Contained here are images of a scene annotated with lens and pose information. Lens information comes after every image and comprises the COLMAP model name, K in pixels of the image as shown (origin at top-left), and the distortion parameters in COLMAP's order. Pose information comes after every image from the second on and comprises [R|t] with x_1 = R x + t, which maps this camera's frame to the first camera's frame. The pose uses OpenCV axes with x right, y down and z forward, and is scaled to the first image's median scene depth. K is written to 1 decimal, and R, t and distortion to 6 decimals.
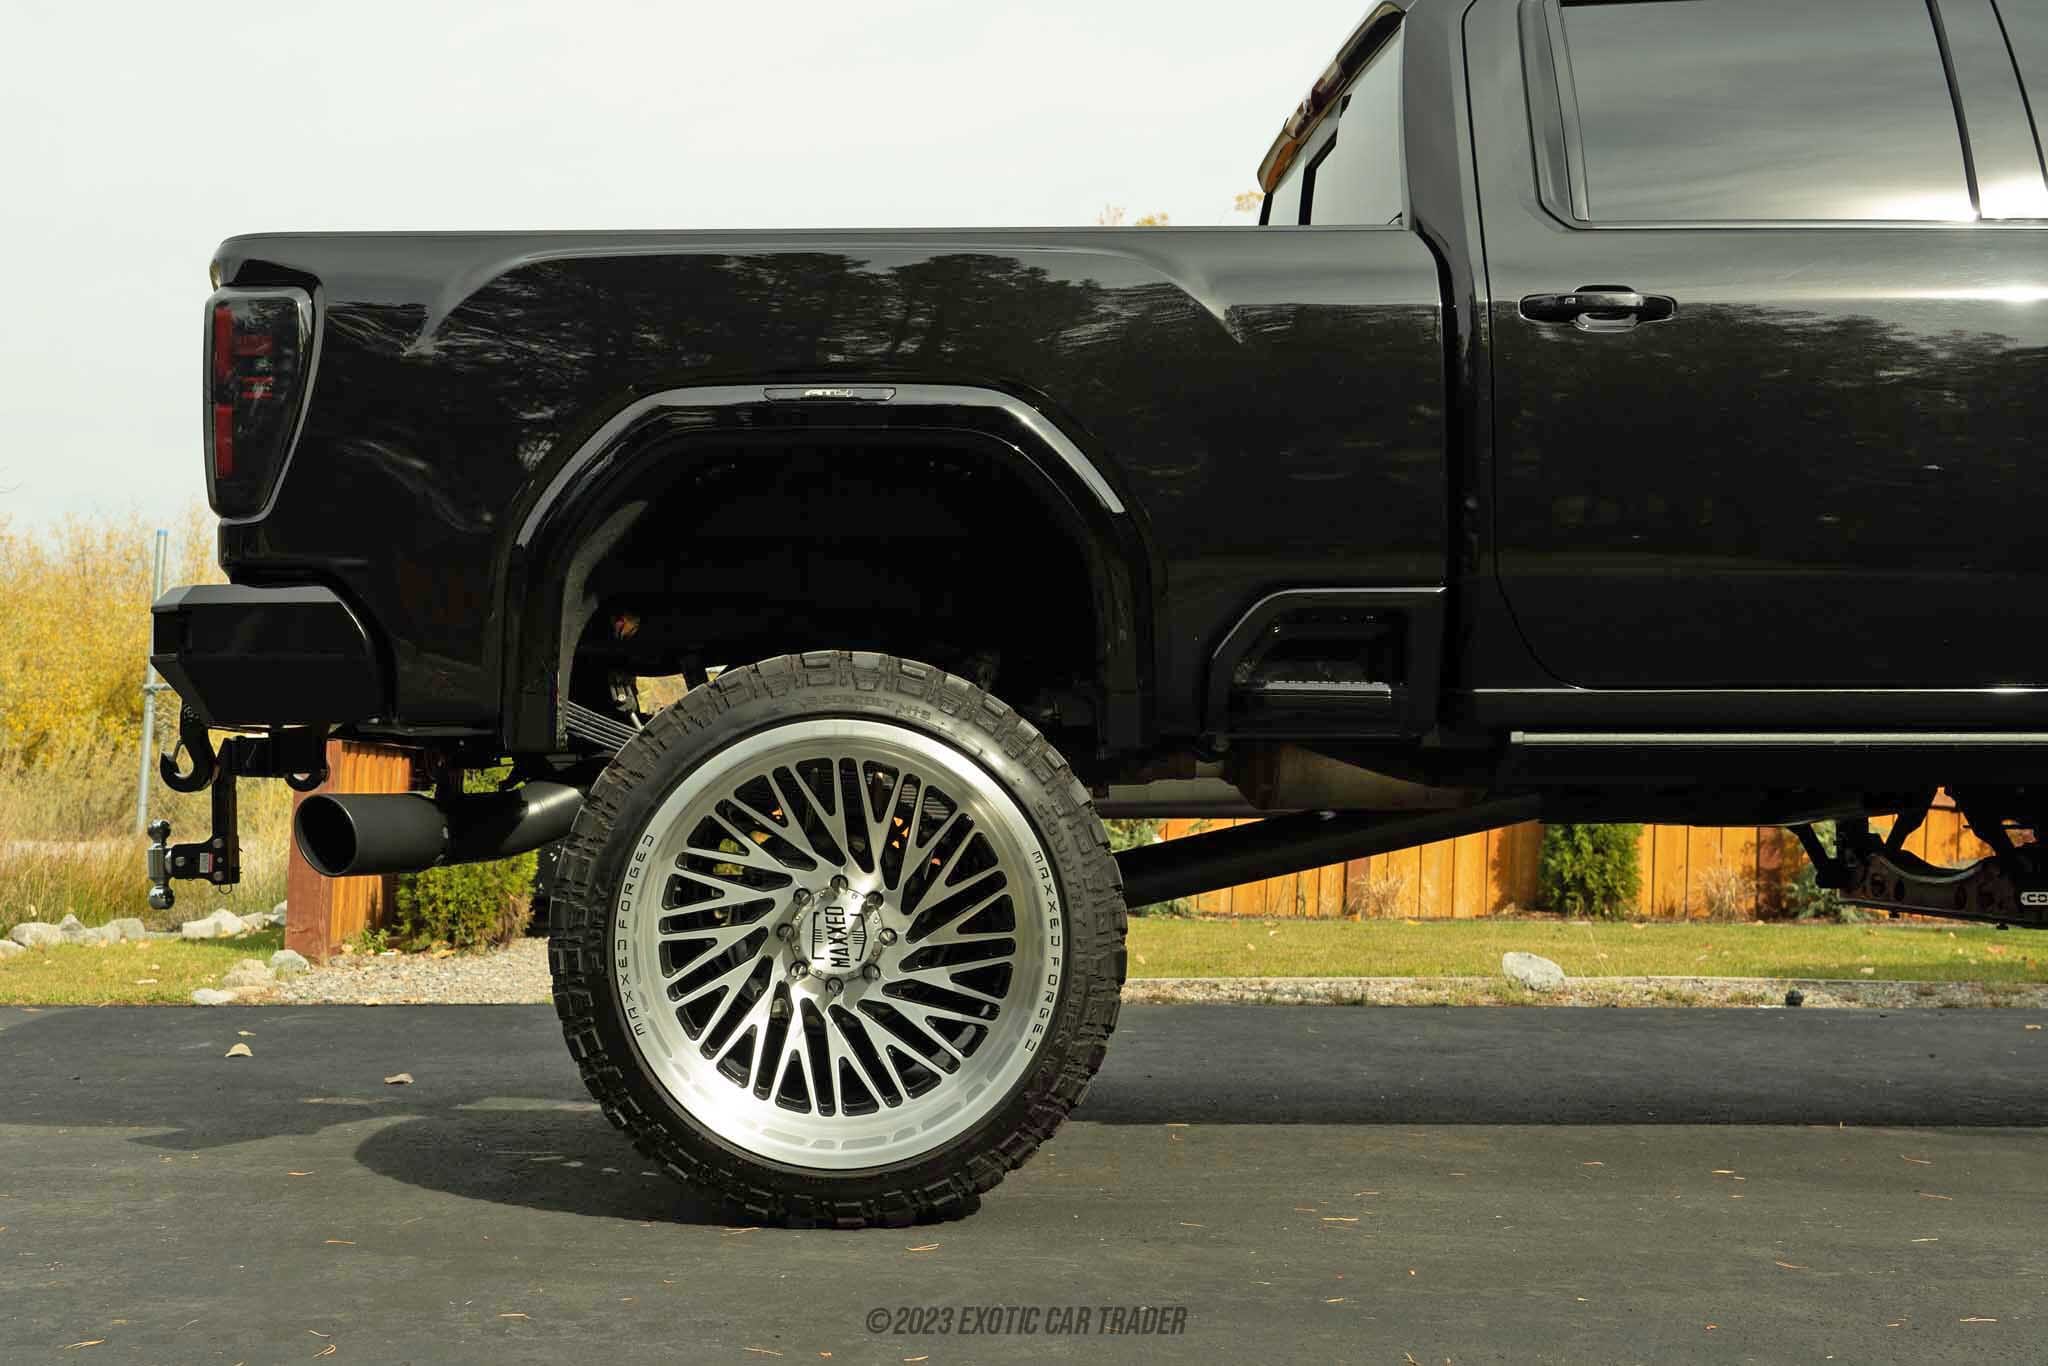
lens RADIAL K [[1992.7, 0, 1028.8], [0, 1992.7, 619.8], [0, 0, 1]] dist [0.033423, 0.000000]
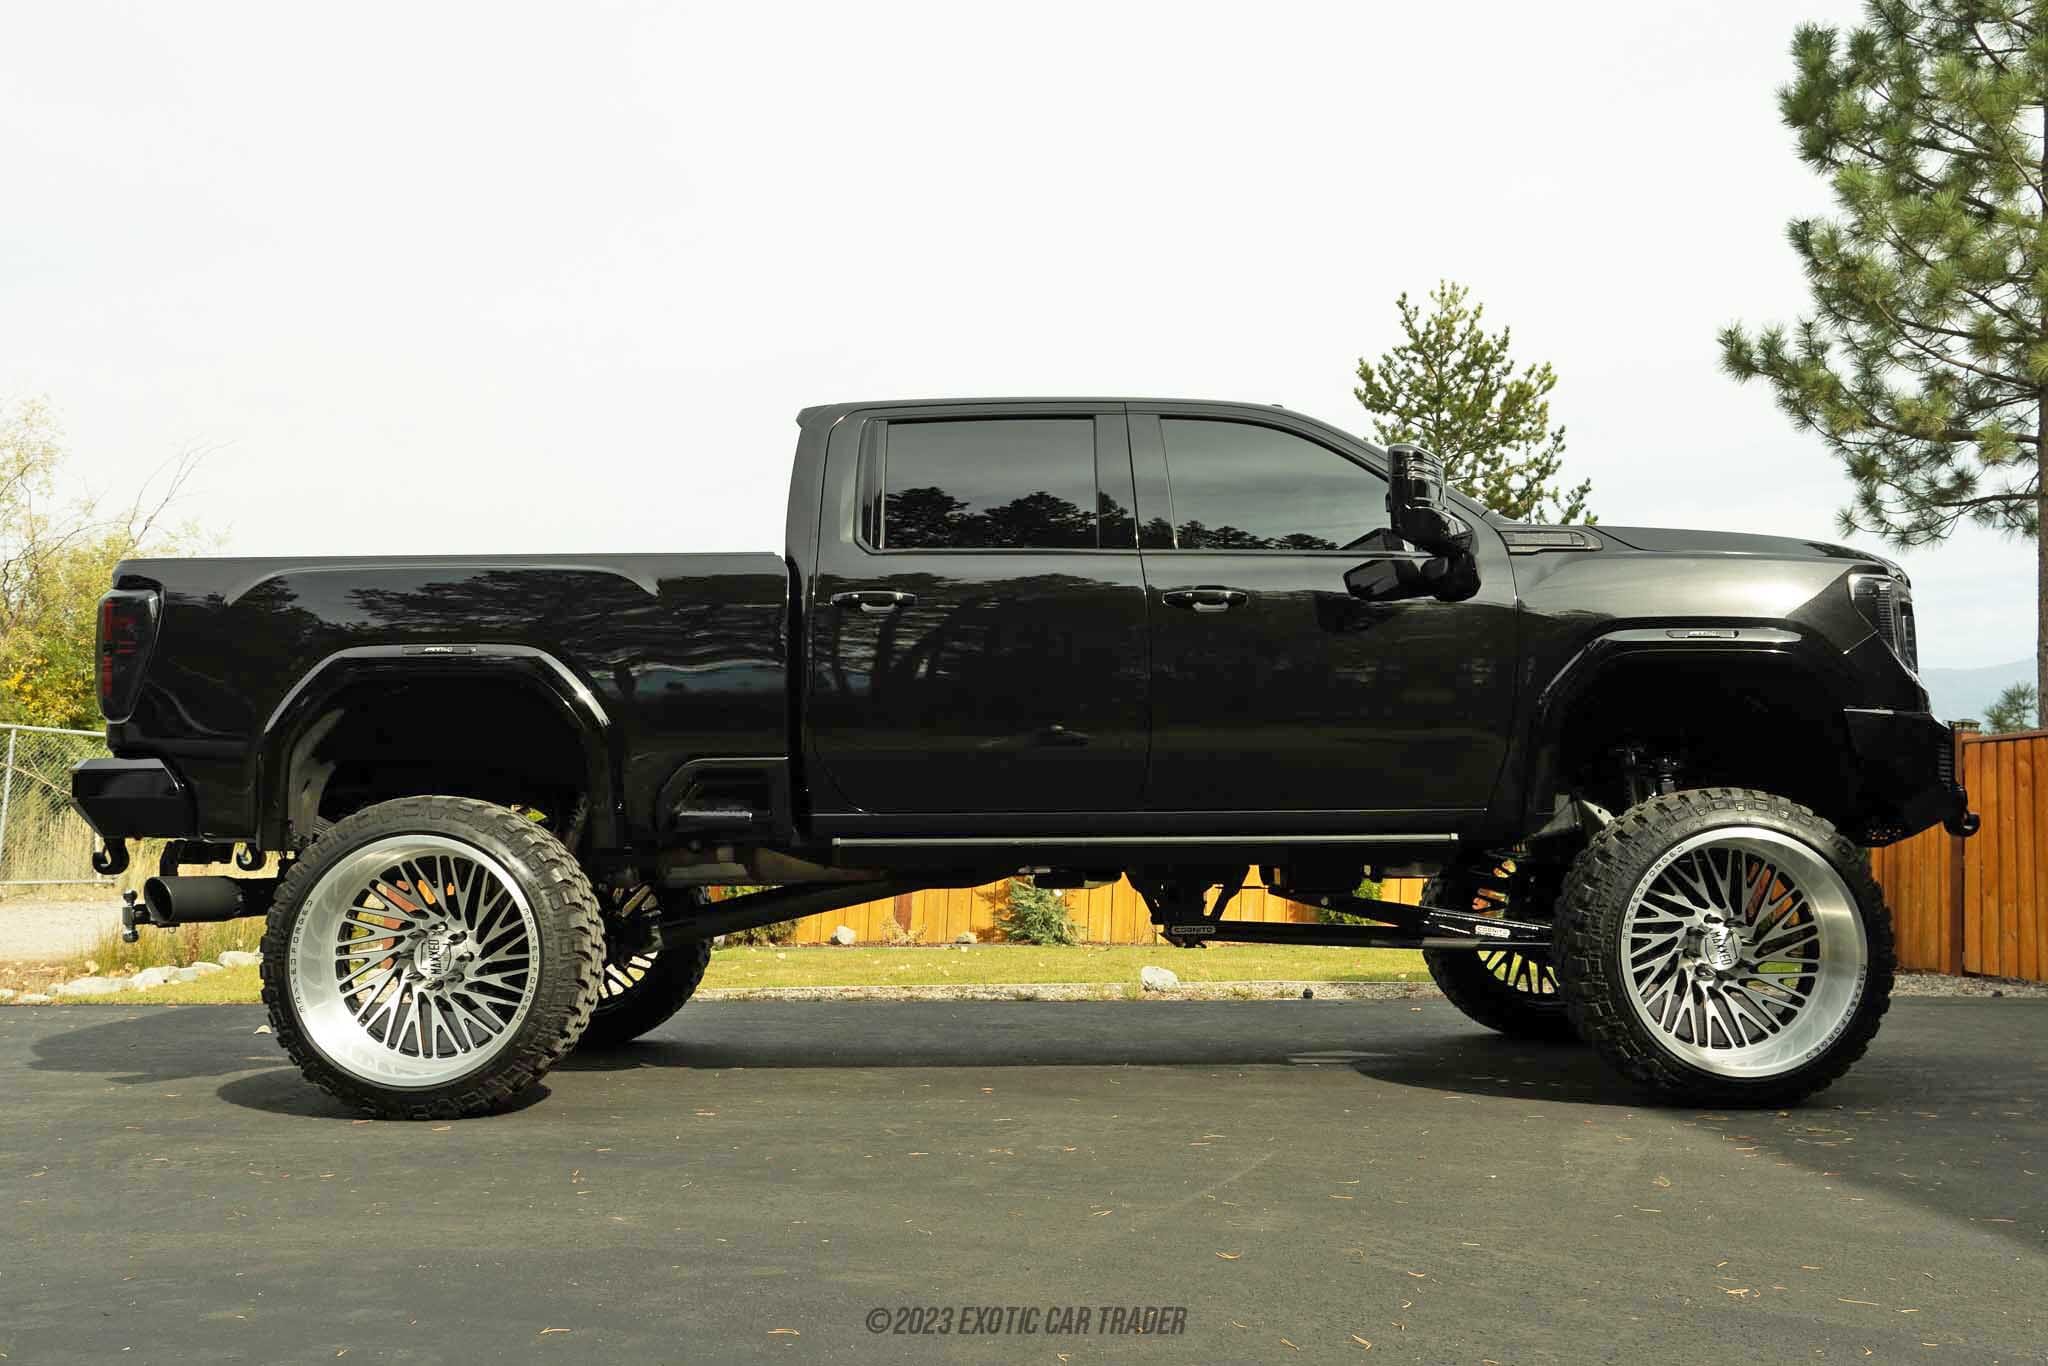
lens RADIAL K [[1372.5, 0, 1021.3], [0, 1372.5, 694.9], [0, 0, 1]] dist [-0.003481, -0.001820]
pose [[0.999900, -0.003211, 0.013750, 0.402790], [0.003664, 0.999447, -0.033041, -0.031017], [-0.013637, 0.033088, 0.999359, -0.228465]]
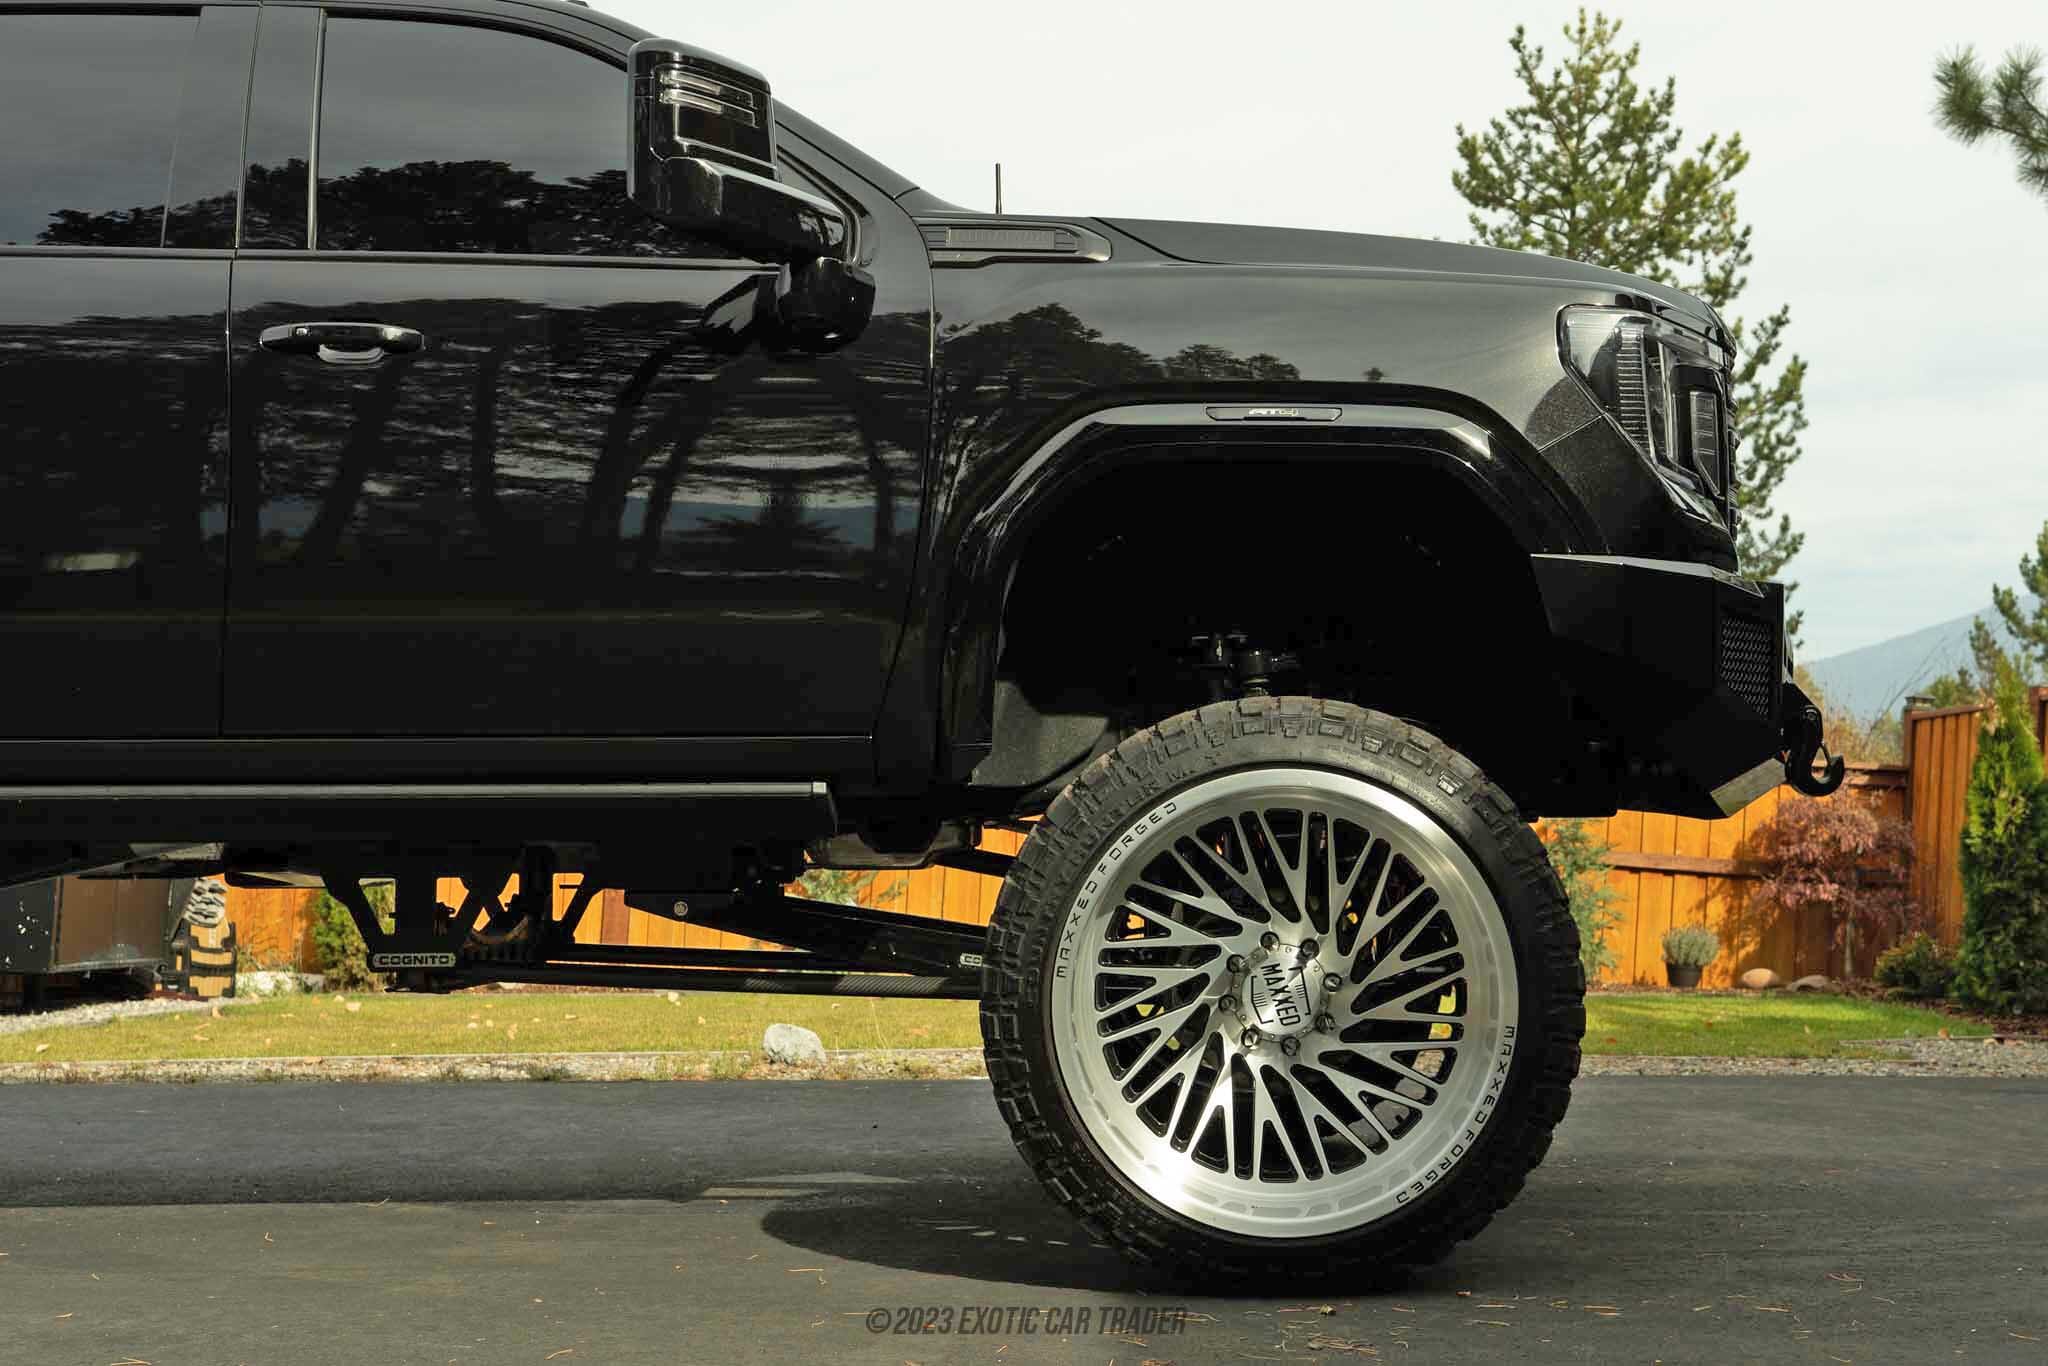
lens RADIAL K [[1992.7, 0, 1025.2], [0, 1992.7, 679.6], [0, 0, 1]] dist [0.033423, 0.000000]
pose [[0.999609, -0.000367, 0.027960, 1.033183], [0.000565, 0.999975, -0.007079, 0.024399], [-0.027957, 0.007092, 0.999584, 0.112637]]
